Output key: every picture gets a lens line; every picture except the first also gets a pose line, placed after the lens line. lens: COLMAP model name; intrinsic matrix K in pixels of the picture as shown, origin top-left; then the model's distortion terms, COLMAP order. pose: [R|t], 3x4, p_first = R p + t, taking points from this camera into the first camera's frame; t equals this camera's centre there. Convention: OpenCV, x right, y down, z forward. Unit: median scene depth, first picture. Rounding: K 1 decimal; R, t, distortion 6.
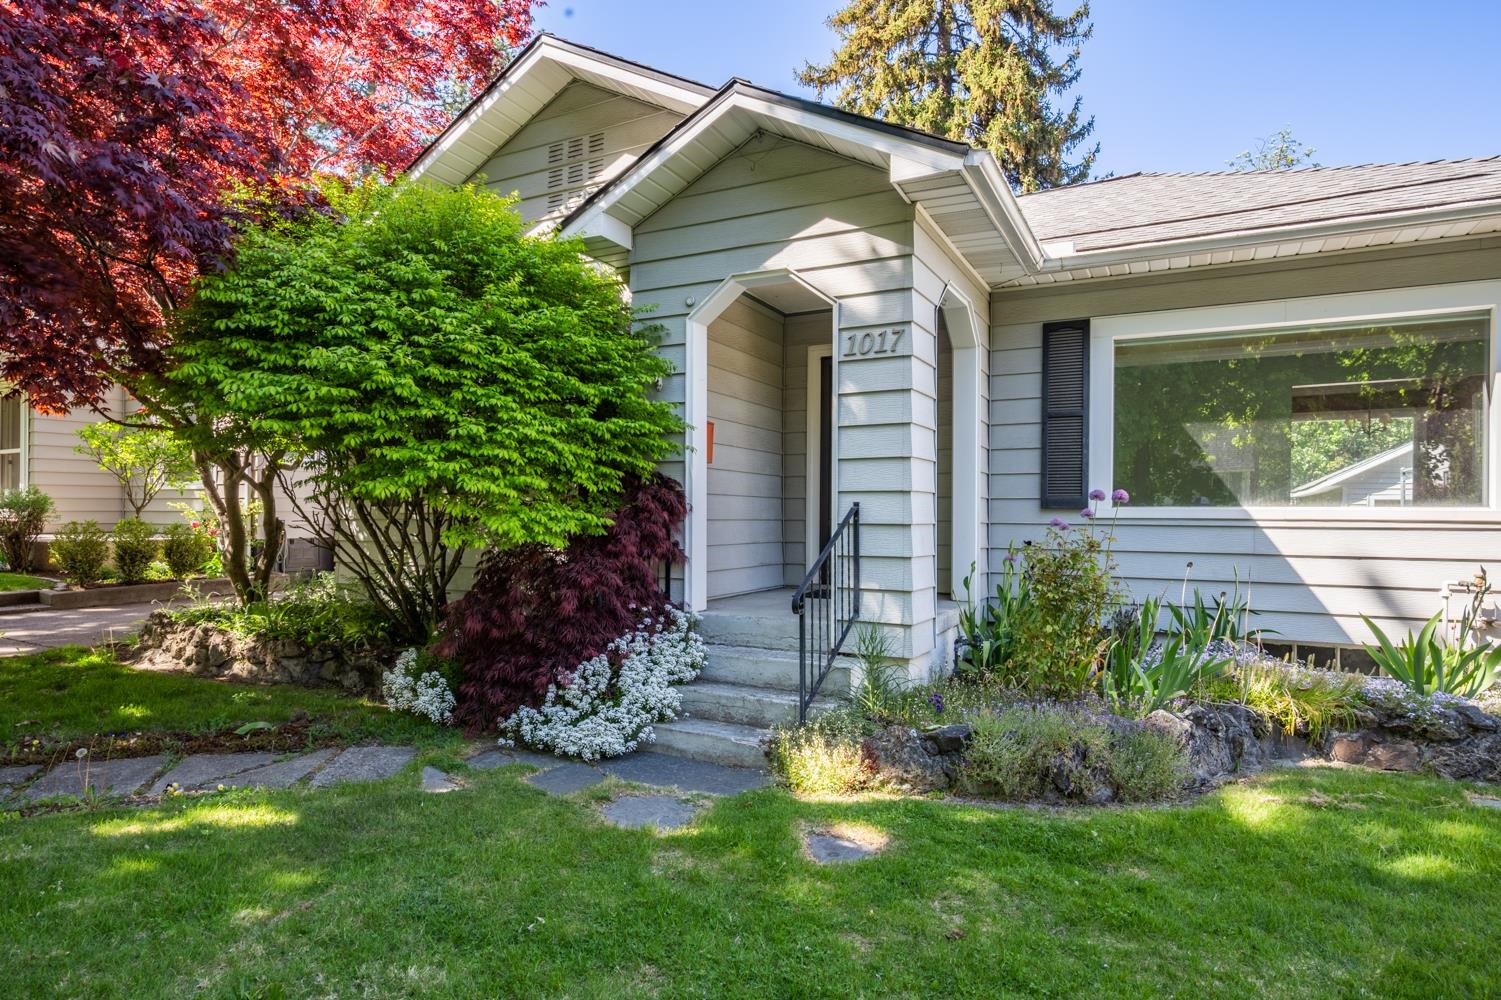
lens RADIAL K [[835.9, 0, 750.5], [0, 835.9, 500.0], [0, 0, 1]] dist [-0.011871, 0.000628]
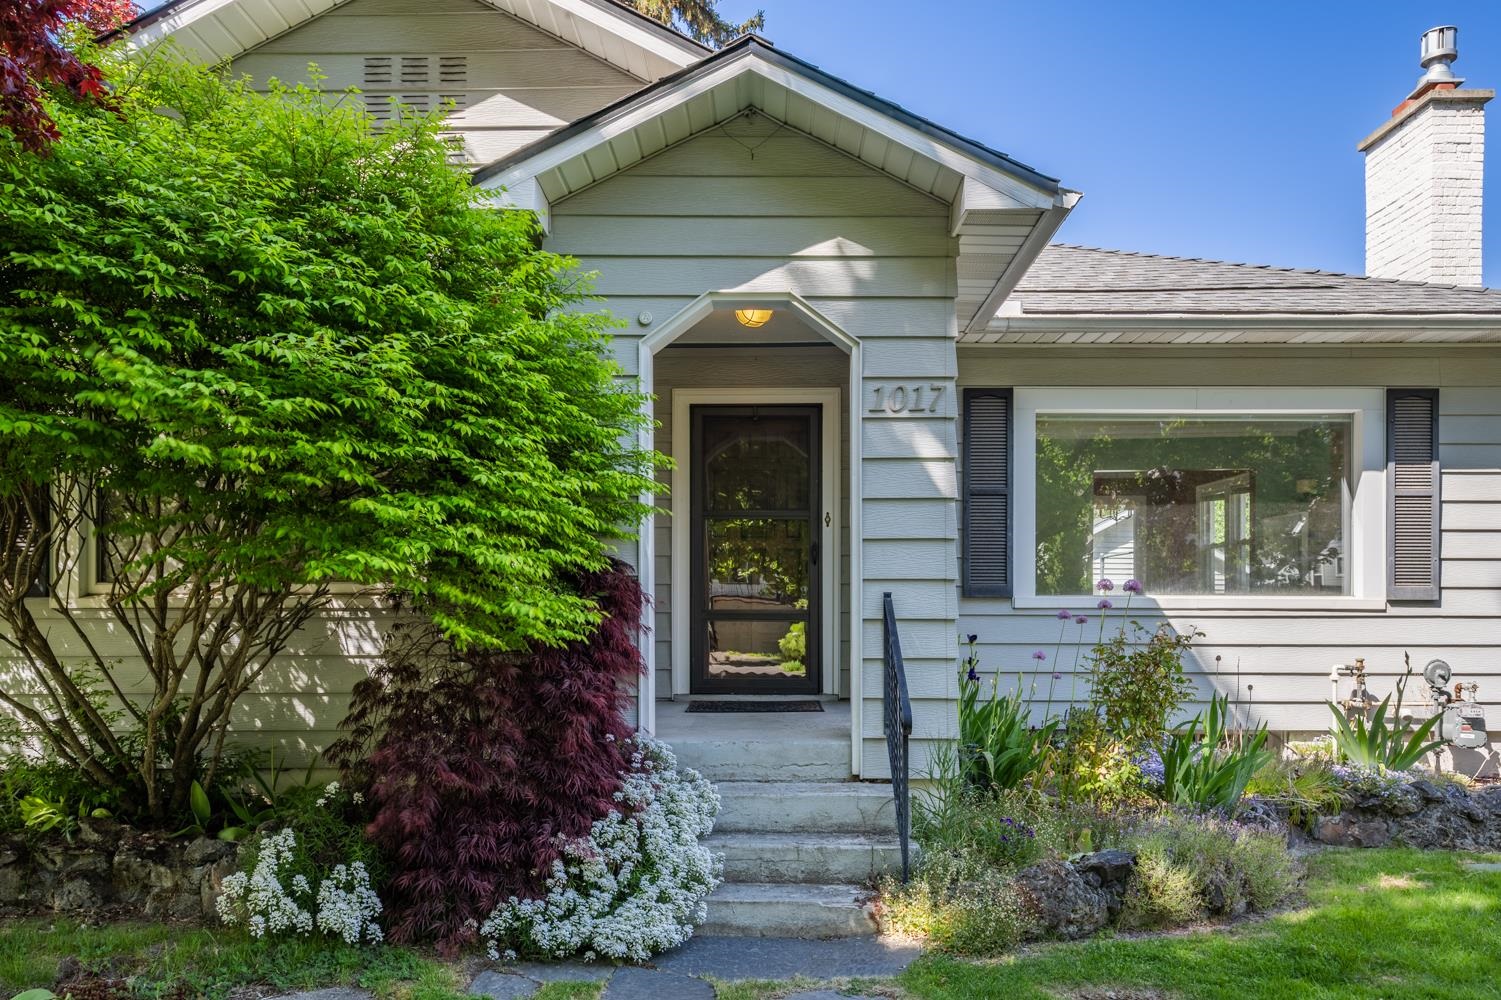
lens RADIAL K [[1035.6, 0, 750.5], [0, 1035.6, 583.4], [0, 0, 1]] dist [-0.001805, -0.003151]
pose [[0.891980, 0.002618, 0.452068, -0.450077], [-0.003917, 0.999990, 0.001938, -0.007847], [-0.452058, -0.003499, 0.891982, 0.160220]]
